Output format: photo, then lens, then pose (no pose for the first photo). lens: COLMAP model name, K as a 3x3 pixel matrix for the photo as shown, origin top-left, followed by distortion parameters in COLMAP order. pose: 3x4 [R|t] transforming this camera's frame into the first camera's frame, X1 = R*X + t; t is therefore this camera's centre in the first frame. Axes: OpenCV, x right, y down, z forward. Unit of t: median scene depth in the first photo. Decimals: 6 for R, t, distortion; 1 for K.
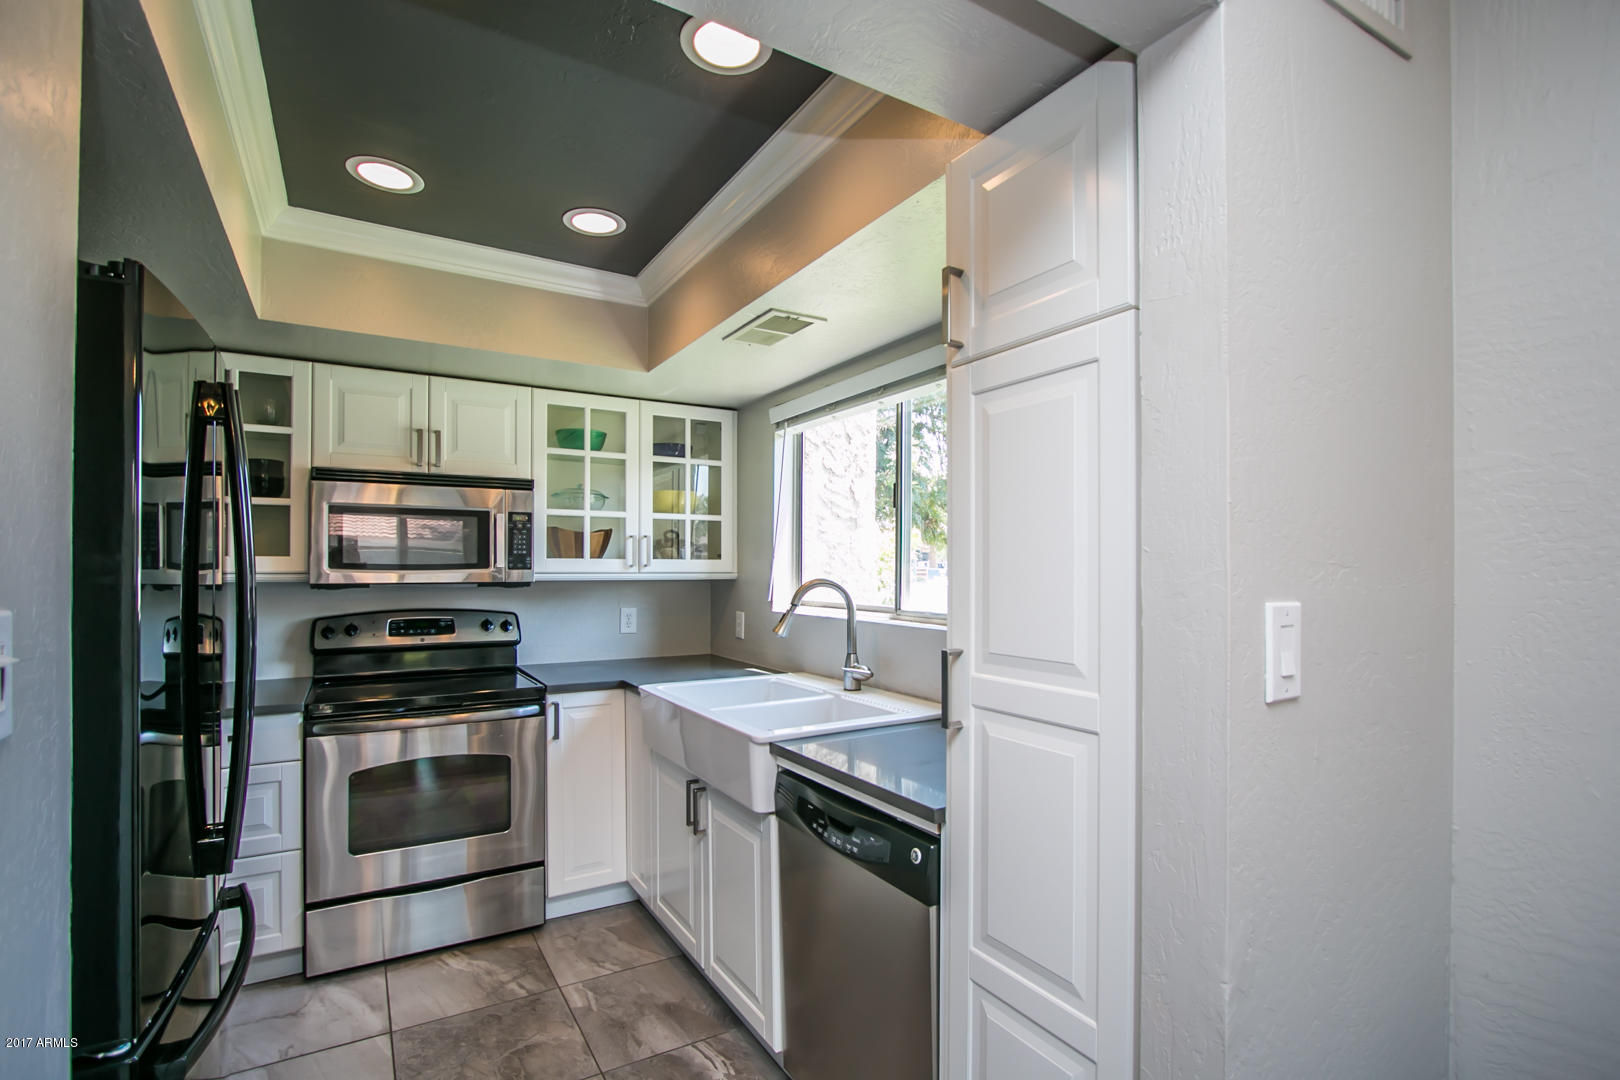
lens RADIAL K [[761.0, 0, 837.7], [0, 761.0, 567.2], [0, 0, 1]] dist [-0.018205, 0.000149]
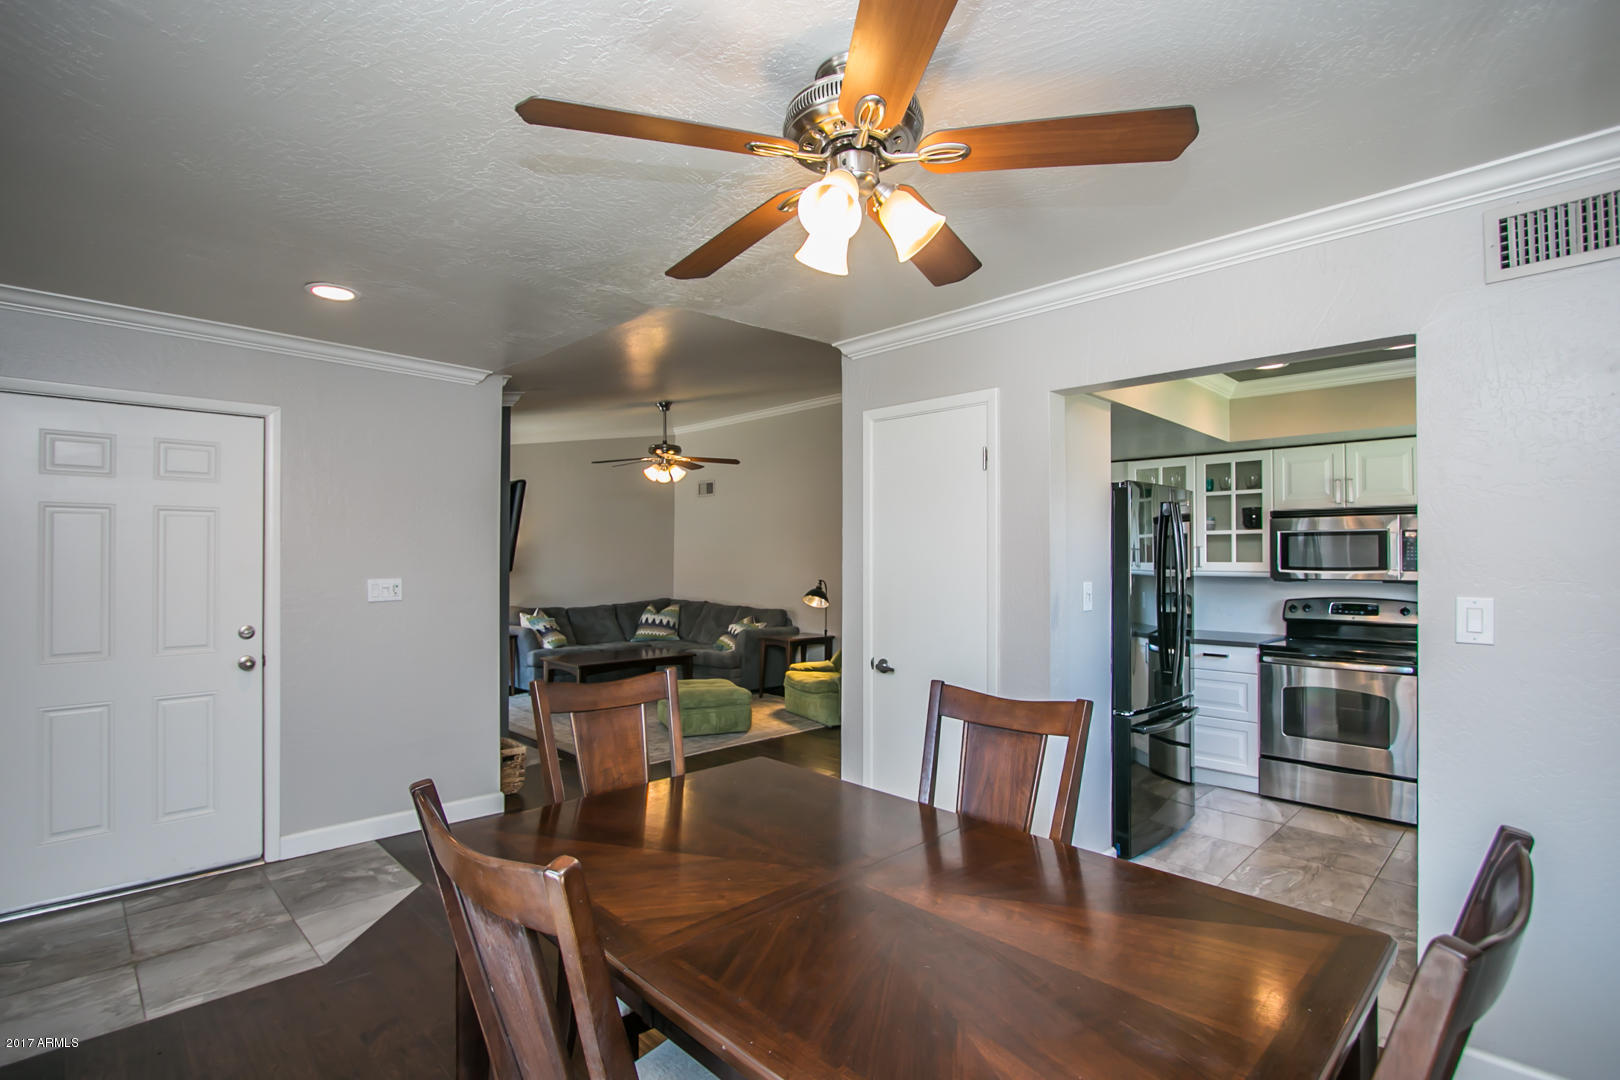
lens RADIAL K [[774.6, 0, 827.7], [0, 774.6, 539.8], [0, 0, 1]] dist [-0.011624, -0.000030]
pose [[0.257622, -0.025804, -0.965901, 0.667217], [0.000216, 0.999645, -0.026648, -0.017400], [0.966246, 0.006656, 0.257537, -0.394793]]
